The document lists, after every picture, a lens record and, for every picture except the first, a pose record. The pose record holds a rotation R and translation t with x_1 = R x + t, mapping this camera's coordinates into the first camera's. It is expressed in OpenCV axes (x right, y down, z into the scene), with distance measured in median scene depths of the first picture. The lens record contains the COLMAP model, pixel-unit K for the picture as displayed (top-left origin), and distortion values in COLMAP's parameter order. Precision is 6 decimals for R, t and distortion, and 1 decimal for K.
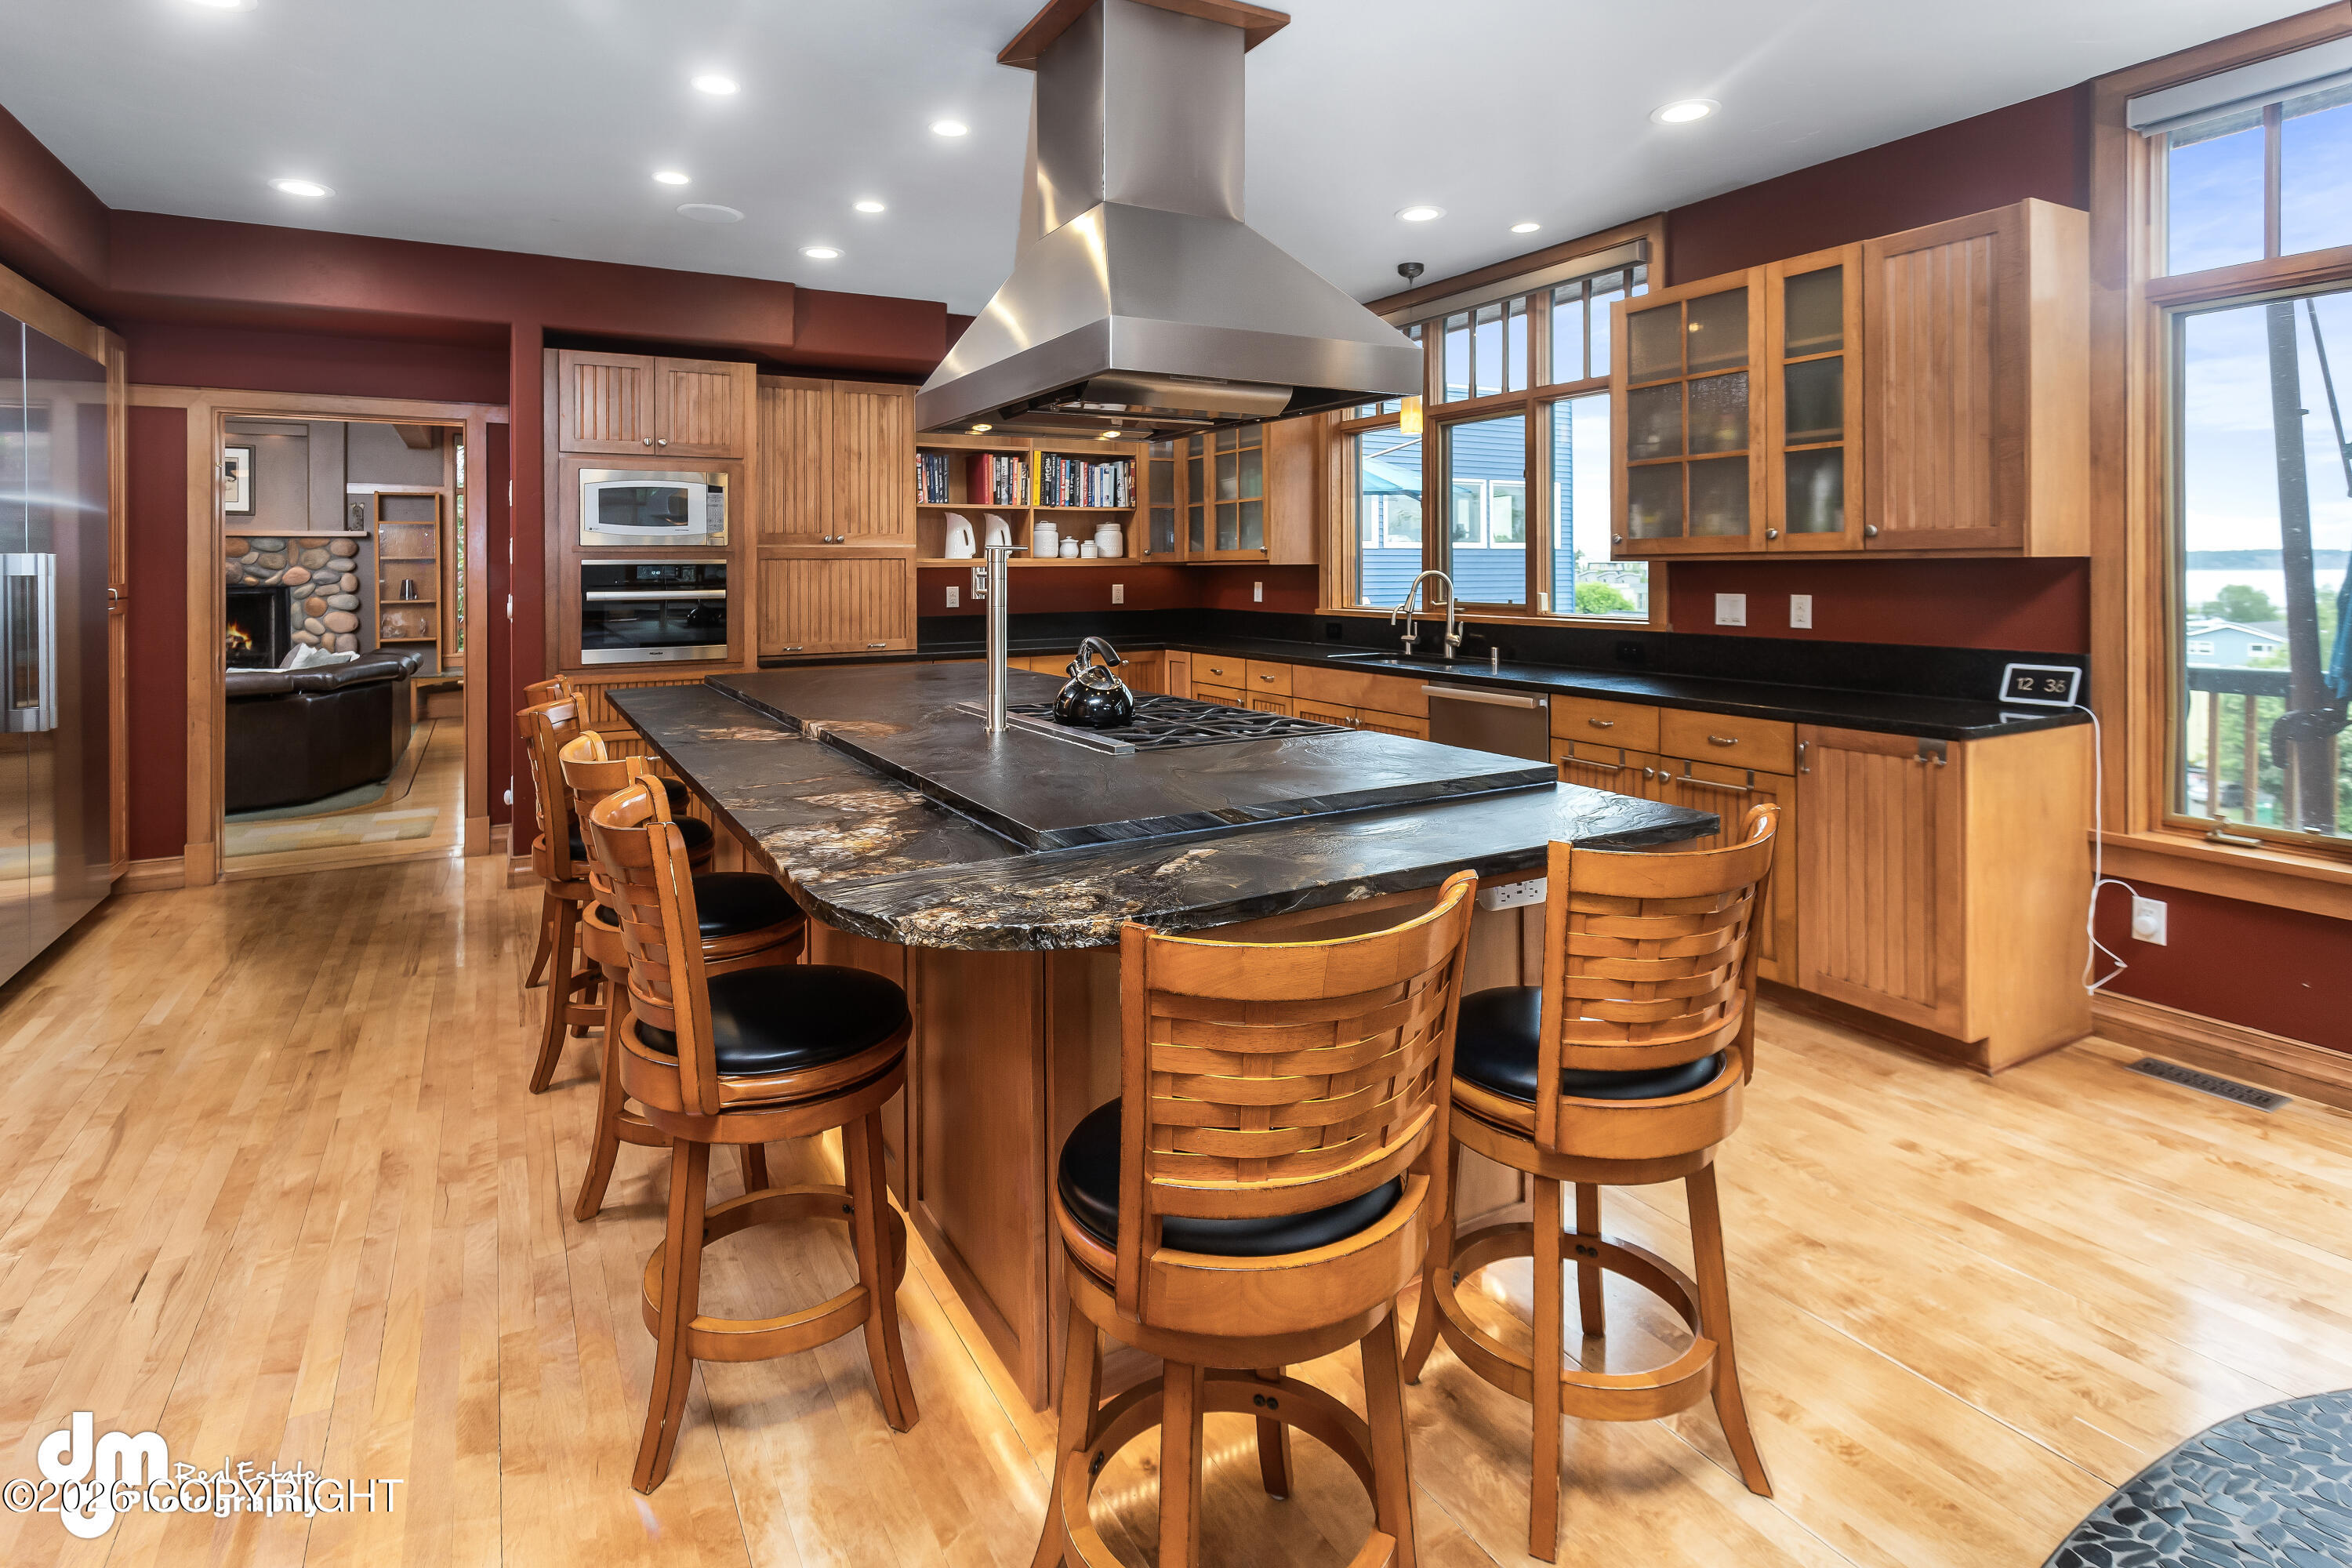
lens RADIAL K [[1192.9, 0, 1150.7], [0, 1192.9, 566.1], [0, 0, 1]] dist [-0.002447, 0.000520]
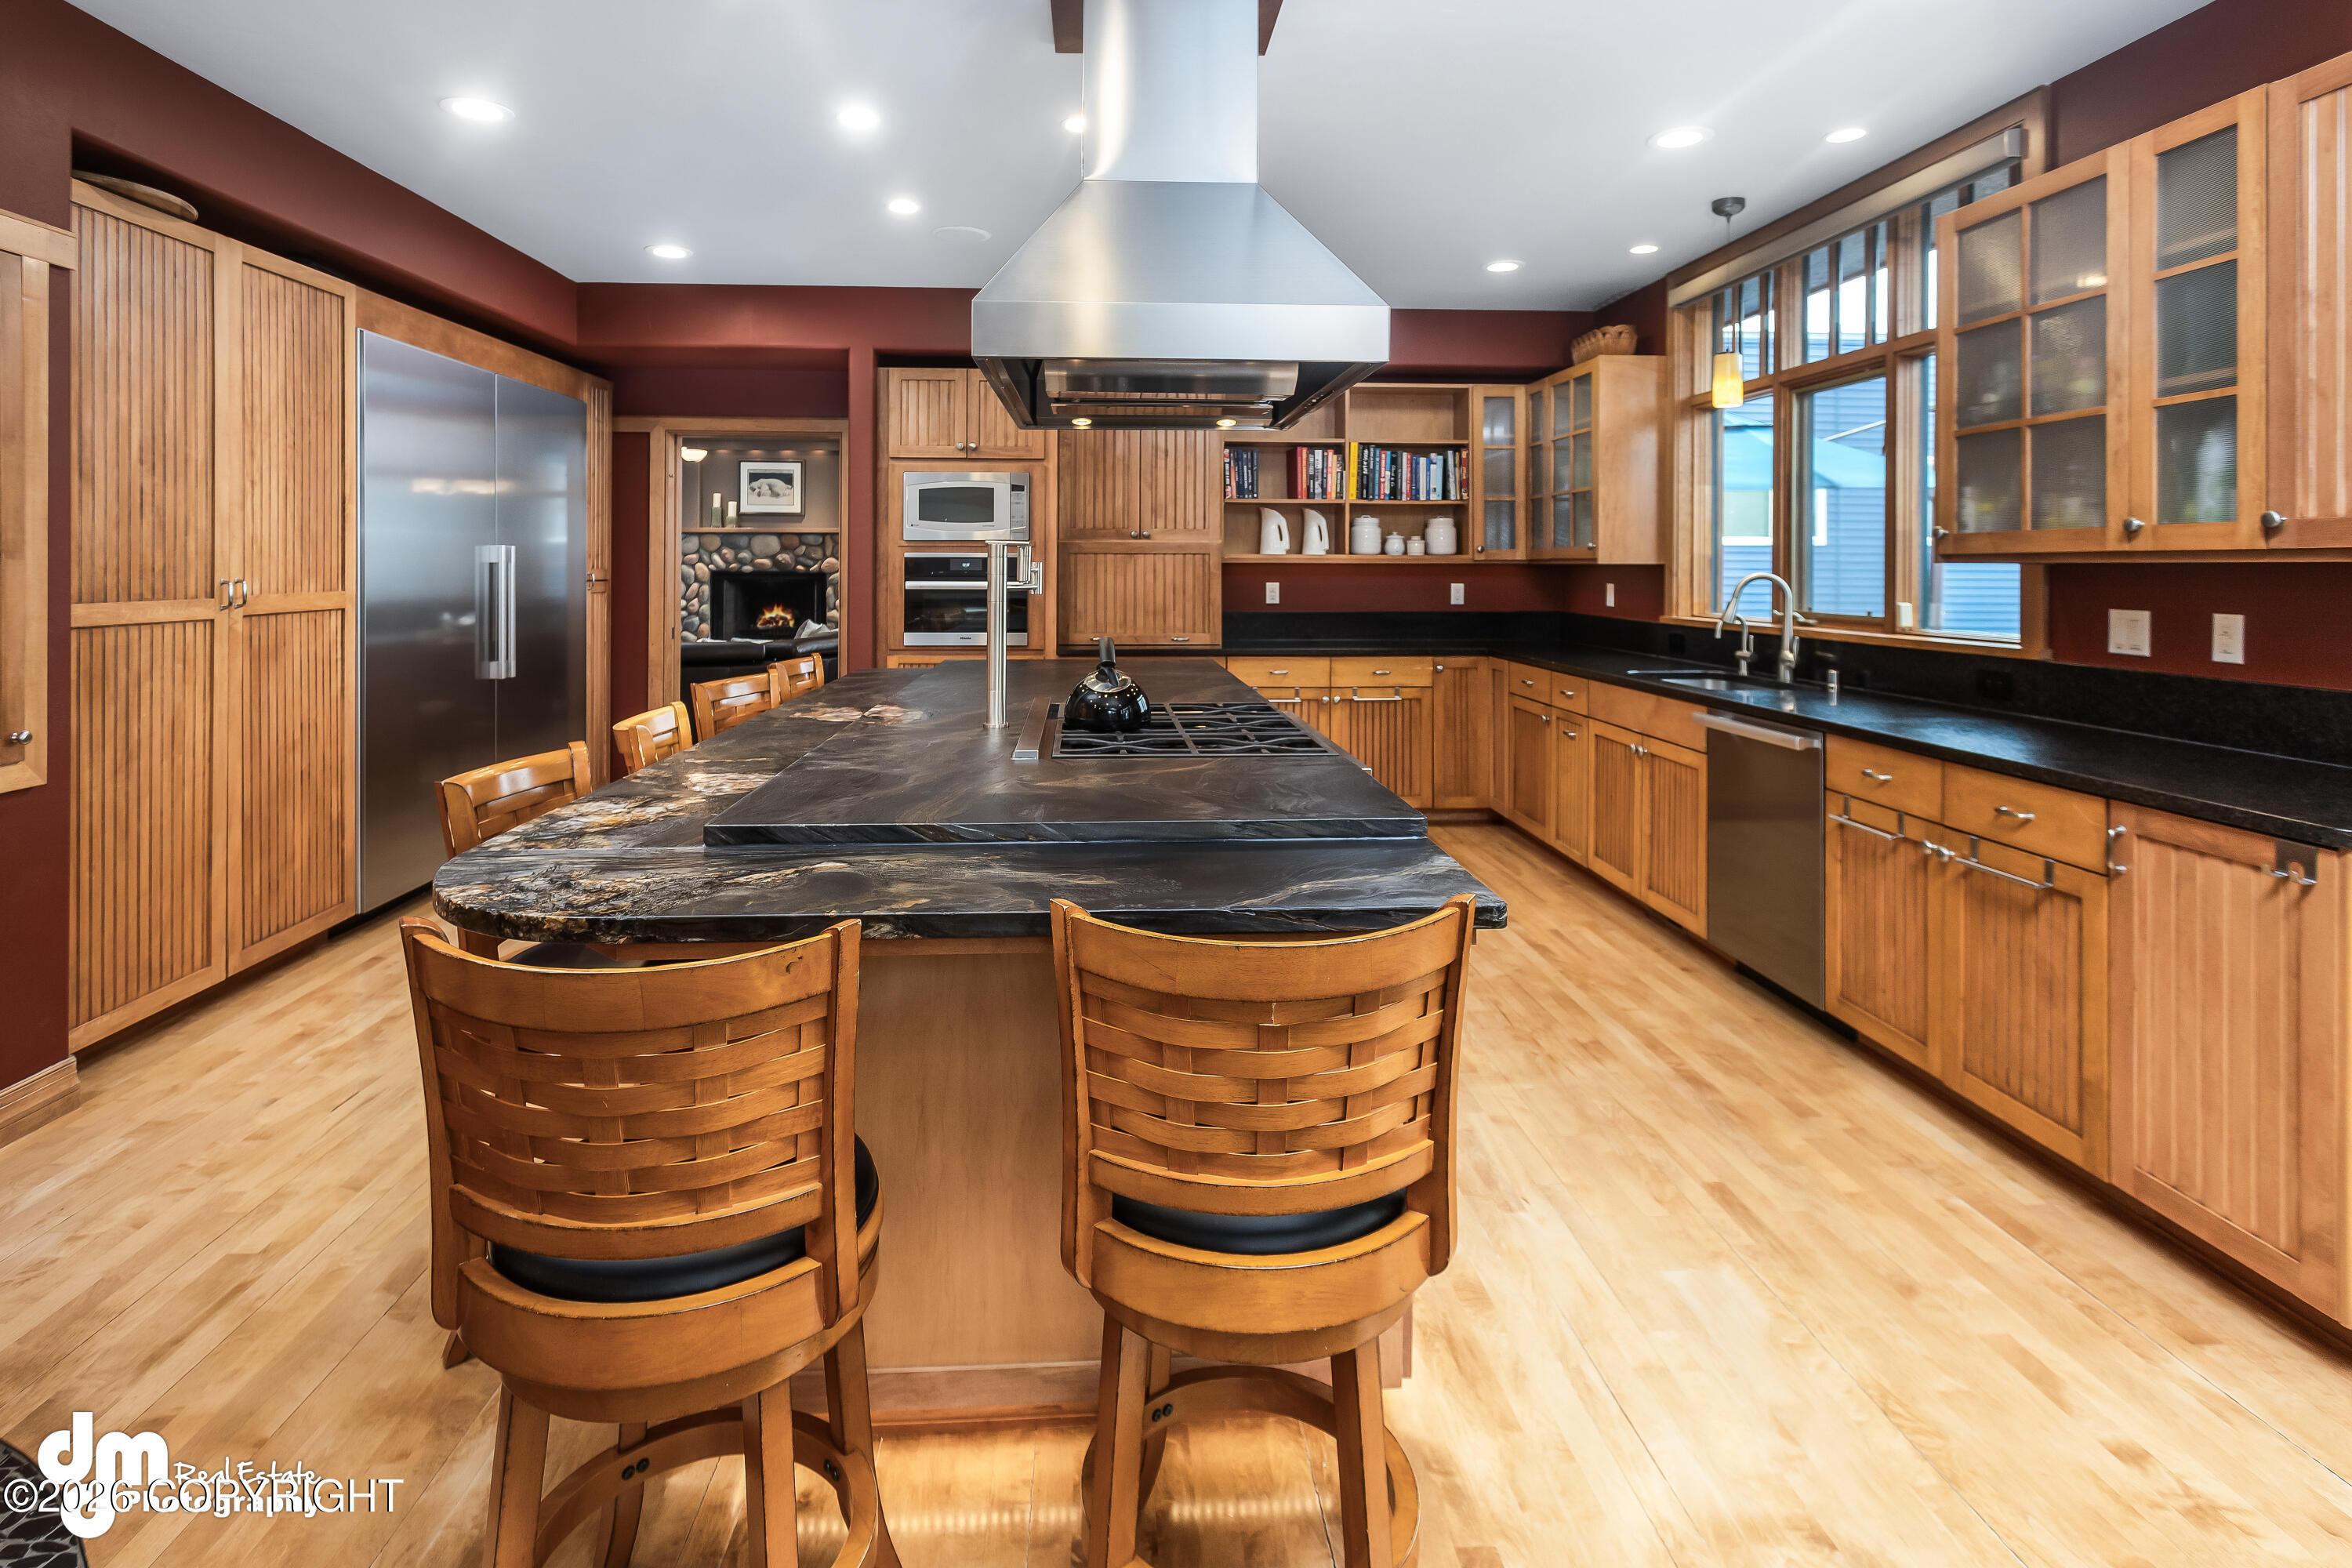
lens RADIAL K [[1192.9, 0, 1150.7], [0, 1192.9, 566.1], [0, 0, 1]] dist [-0.002447, 0.000520]
pose [[0.898079, 0.011046, -0.439696, 0.220335], [-0.009864, 0.999939, 0.004972, -0.000709], [0.439724, -0.000128, 0.898133, 0.087544]]
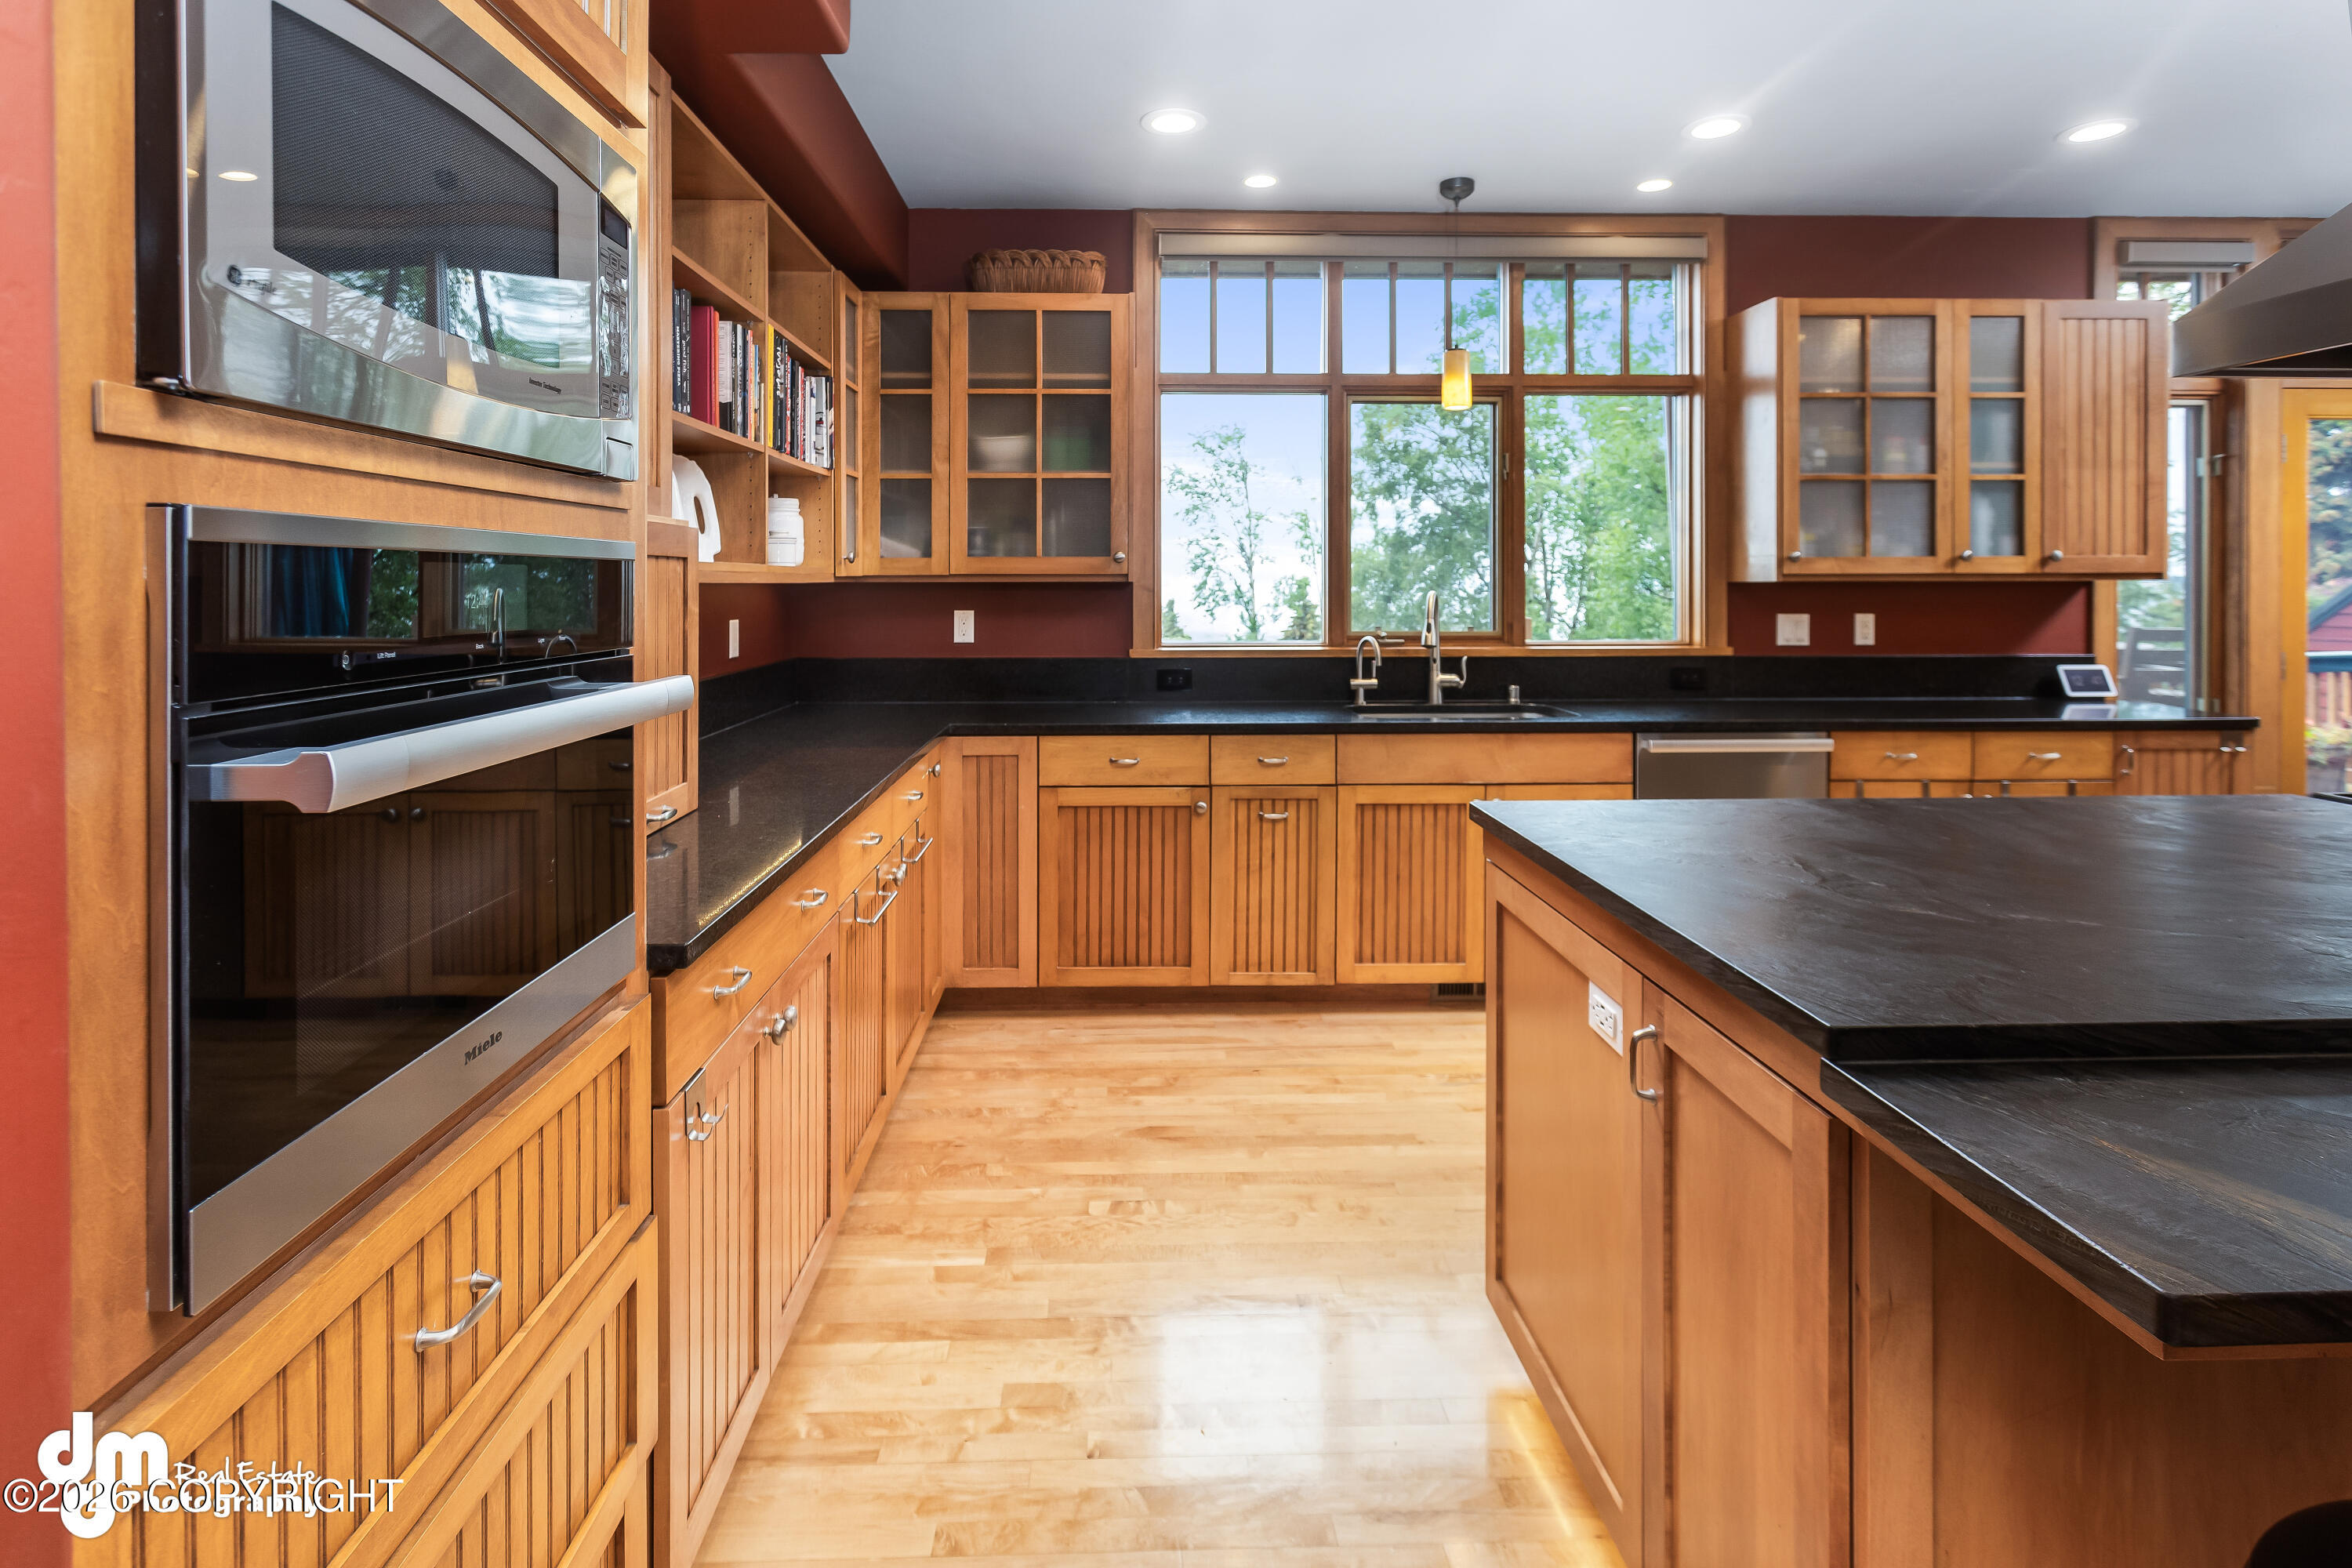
lens RADIAL K [[1148.2, 0, 1172.3], [0, 1148.2, 582.7], [0, 0, 1]] dist [0.000778, 0.000337]
pose [[0.457529, 0.004753, 0.889182, -0.495671], [-0.002524, 0.999989, -0.004046, 0.001581], [-0.889191, -0.000393, 0.457535, 0.819148]]
